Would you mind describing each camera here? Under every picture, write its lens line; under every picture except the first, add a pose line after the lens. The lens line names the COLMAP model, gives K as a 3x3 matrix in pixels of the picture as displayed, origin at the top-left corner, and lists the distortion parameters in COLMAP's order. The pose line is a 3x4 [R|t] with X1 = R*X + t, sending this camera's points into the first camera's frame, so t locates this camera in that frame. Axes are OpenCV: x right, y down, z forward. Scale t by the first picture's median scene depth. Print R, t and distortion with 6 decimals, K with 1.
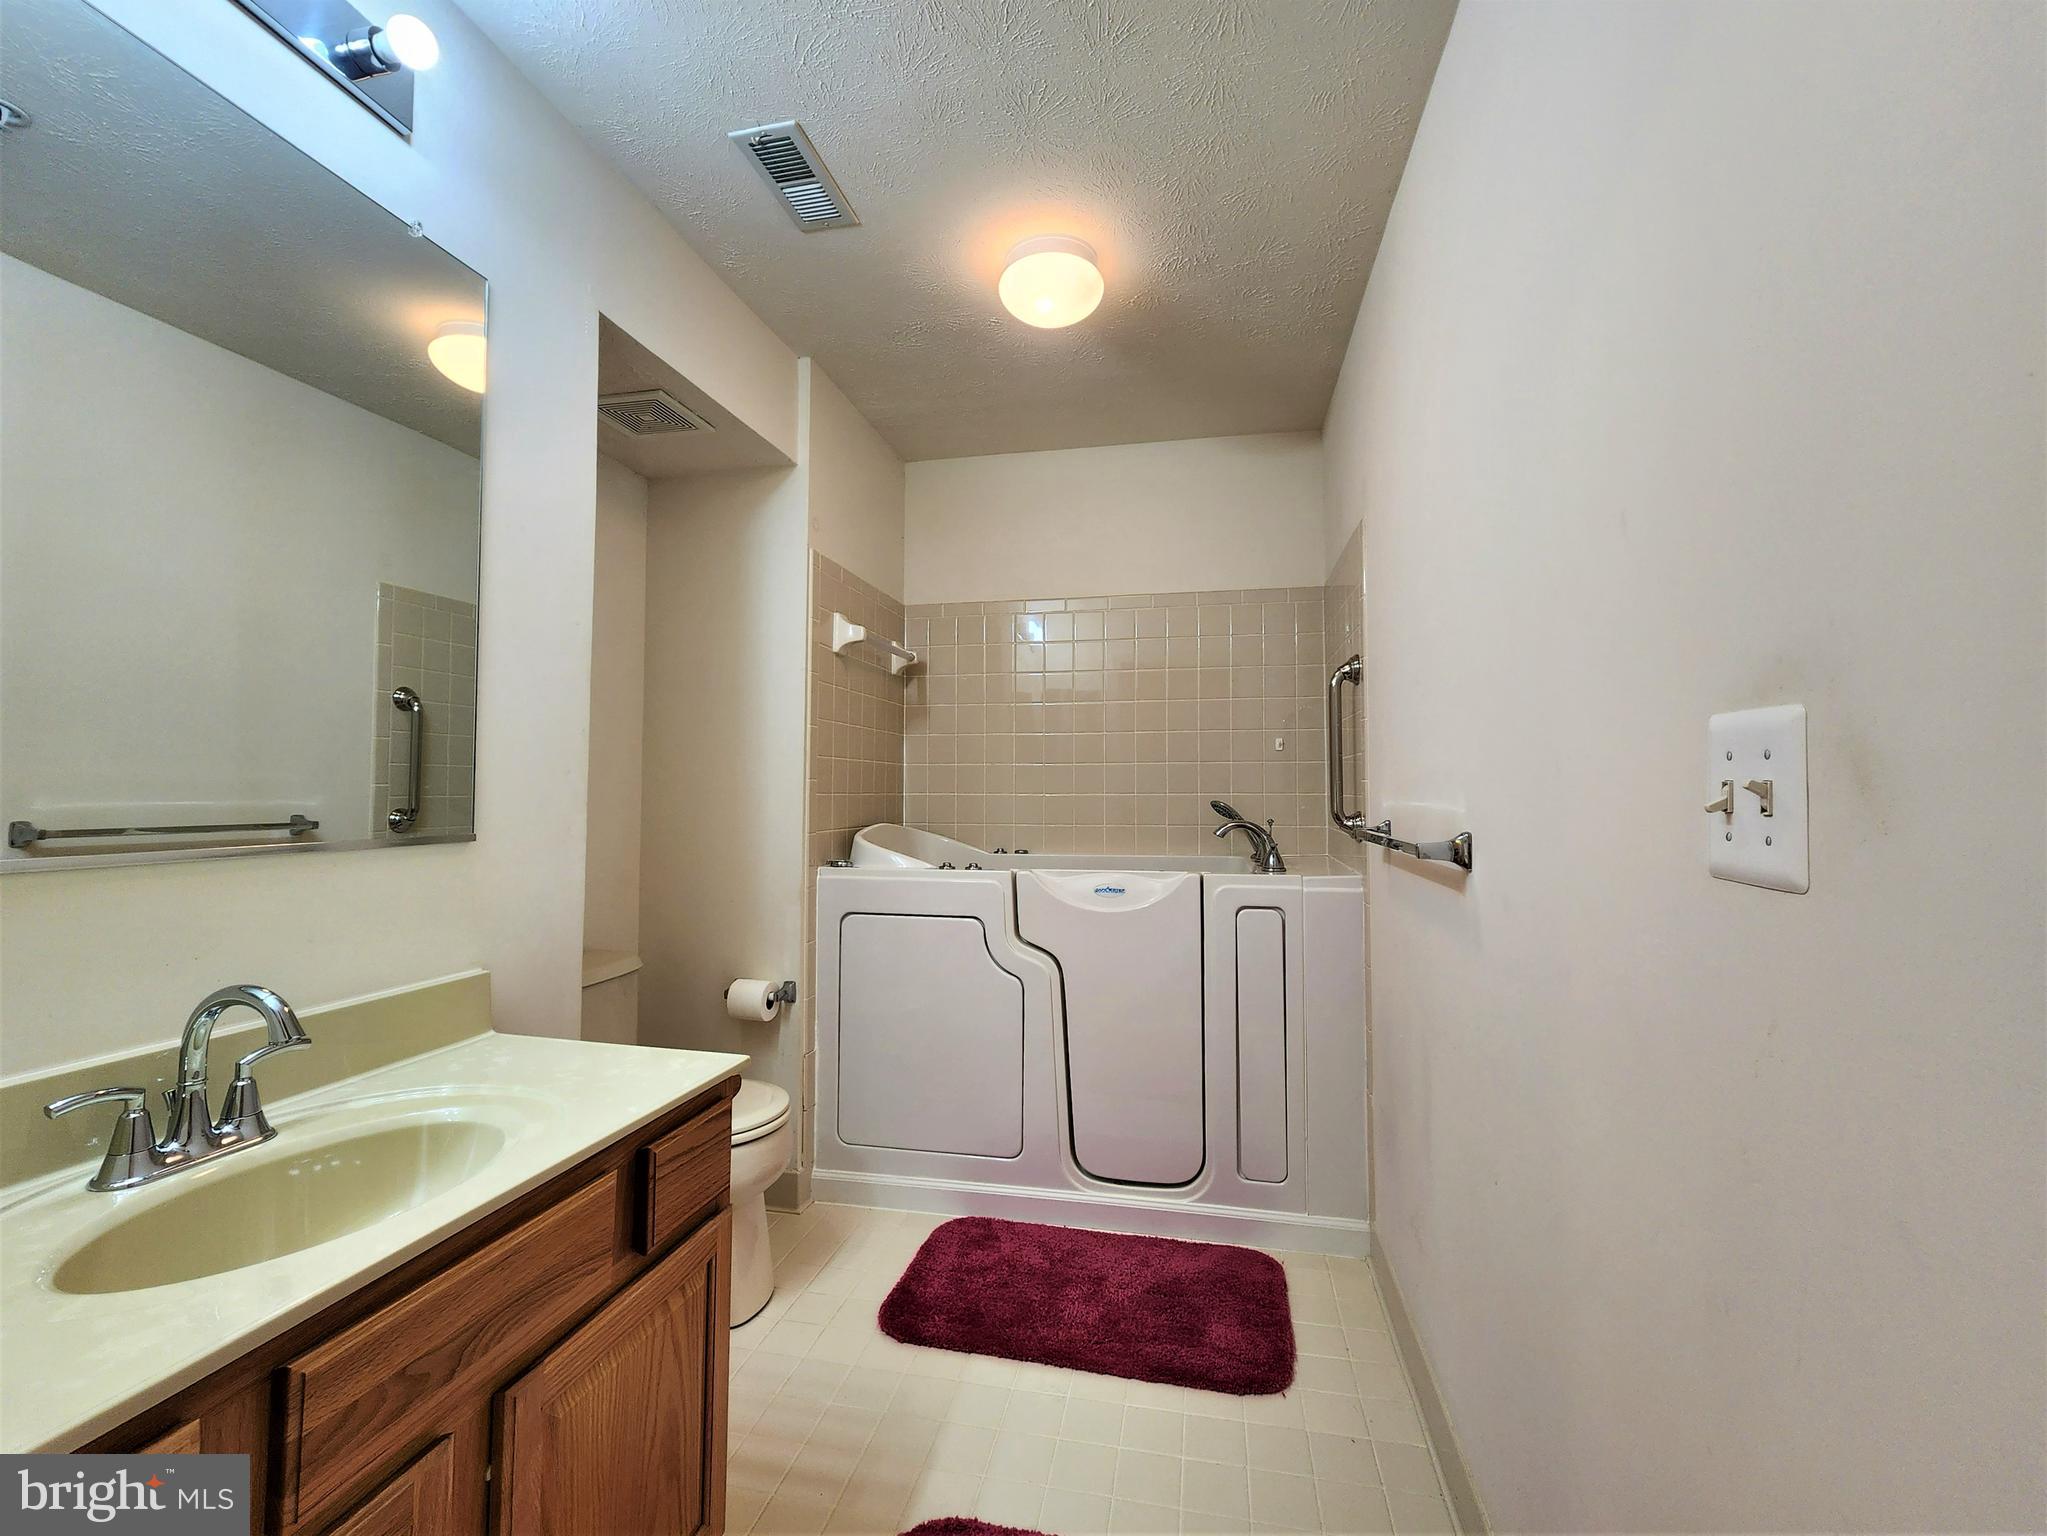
lens RADIAL K [[839.7, 0, 1034.2], [0, 839.7, 754.7], [0, 0, 1]] dist [0.005065, -0.005399]
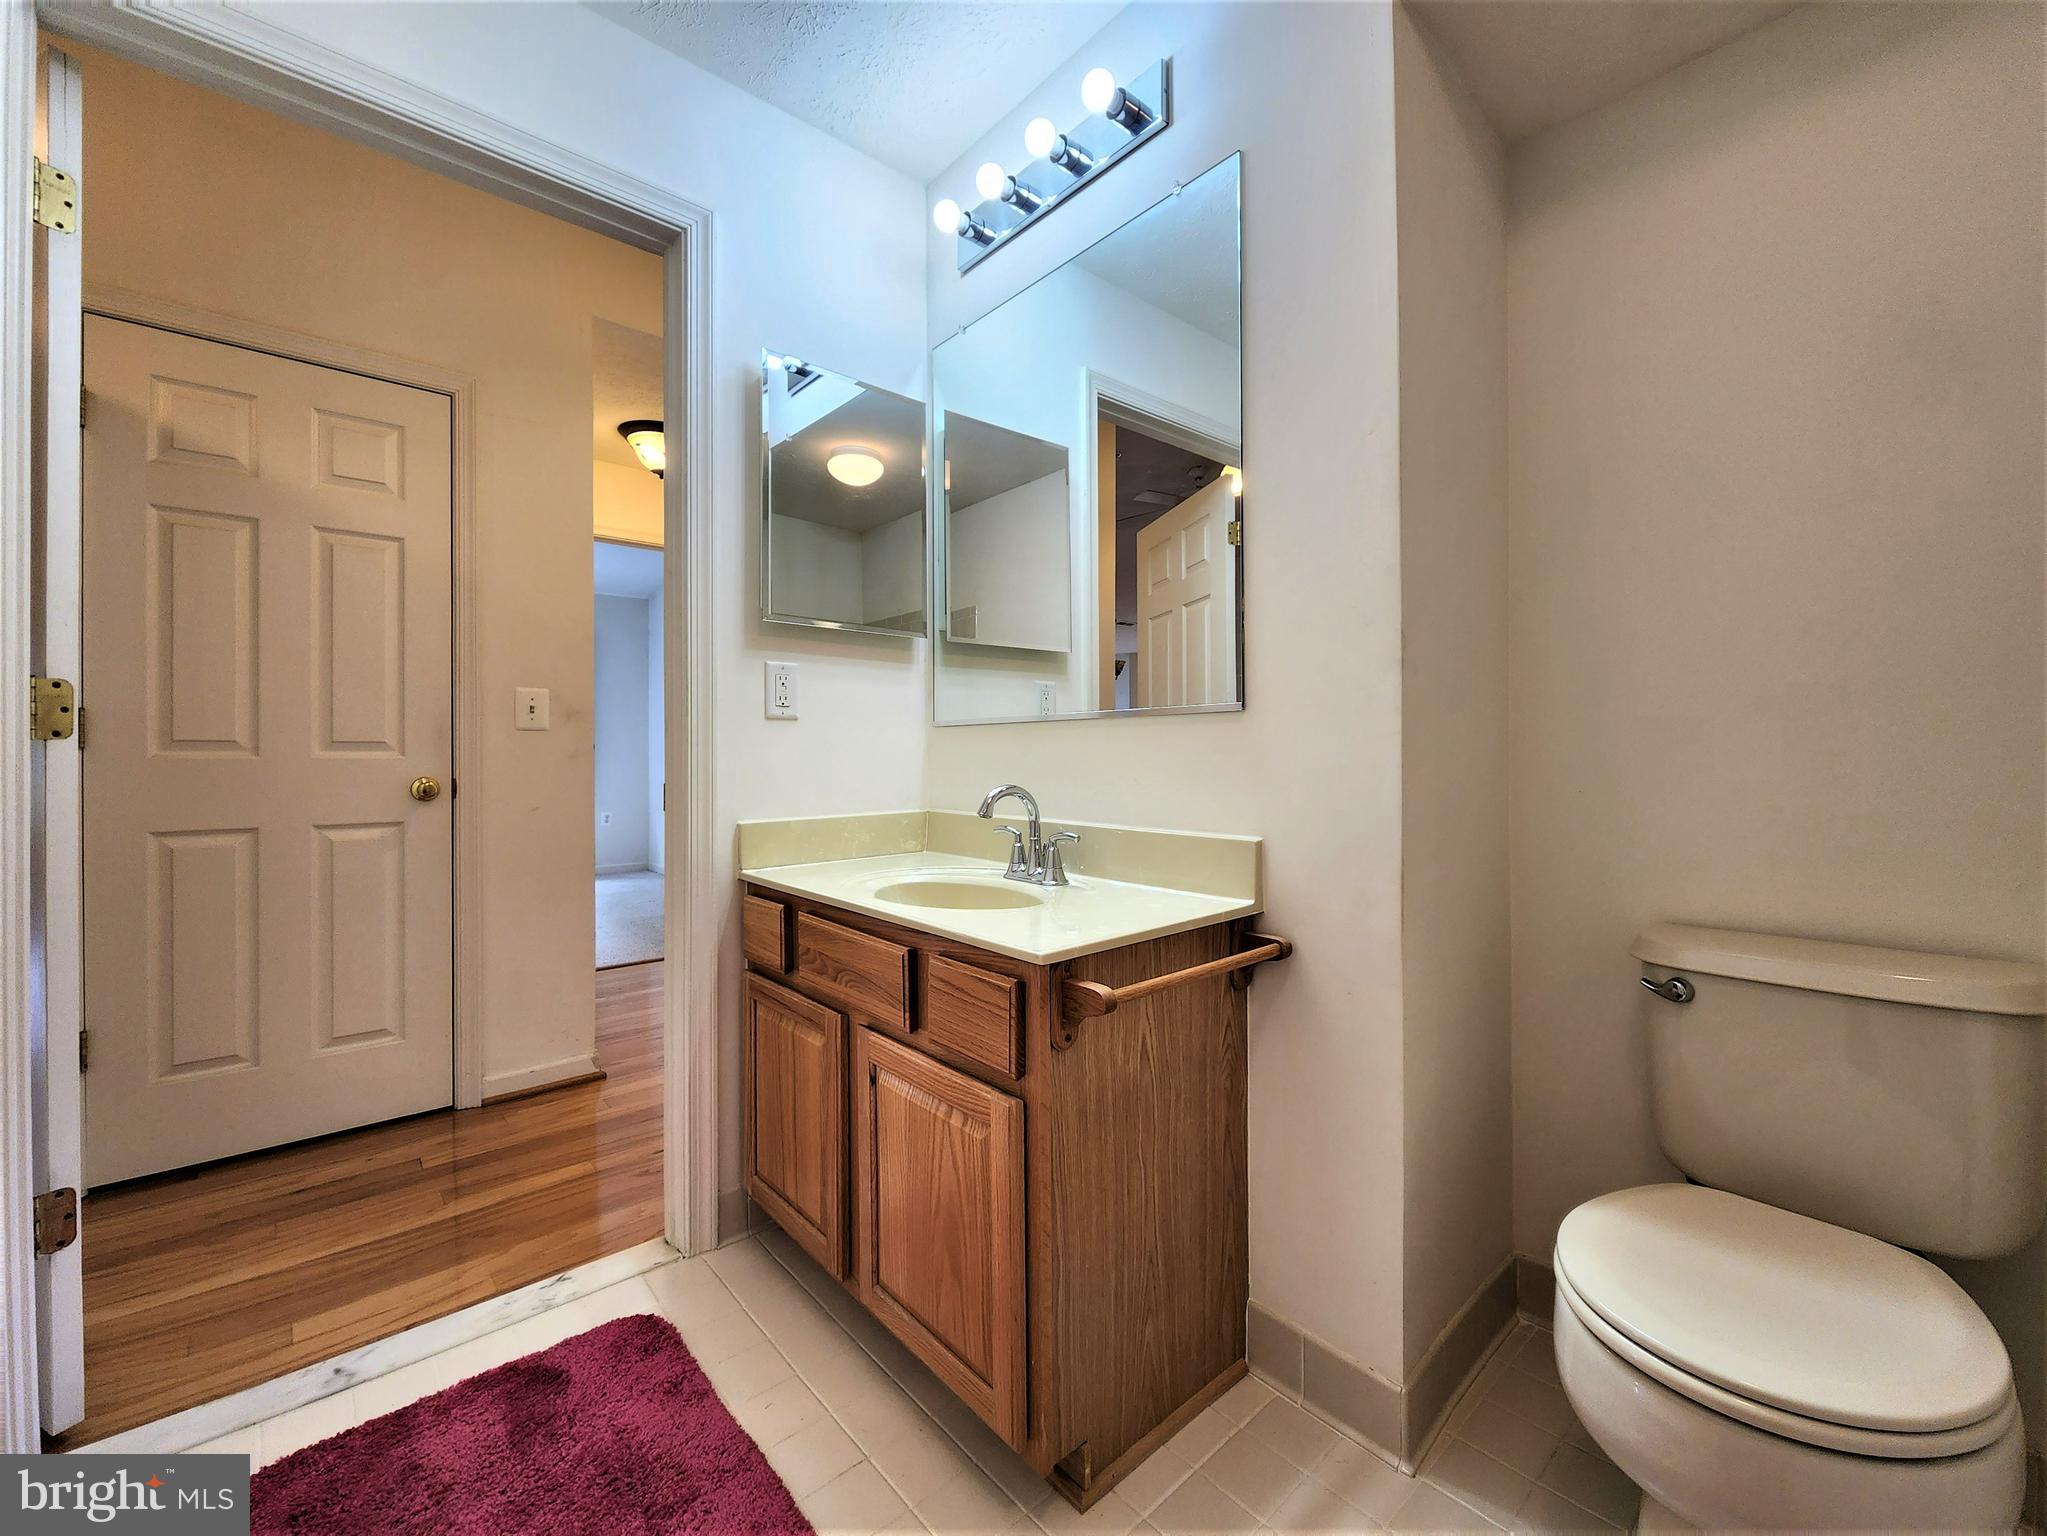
lens RADIAL K [[839.7, 0, 1034.2], [0, 839.7, 754.7], [0, 0, 1]] dist [0.005065, -0.005399]
pose [[-0.598485, -0.000965, -0.801133, 0.432618], [0.045326, 0.998357, -0.035064, 0.254258], [0.799850, -0.057298, -0.597458, 1.985323]]
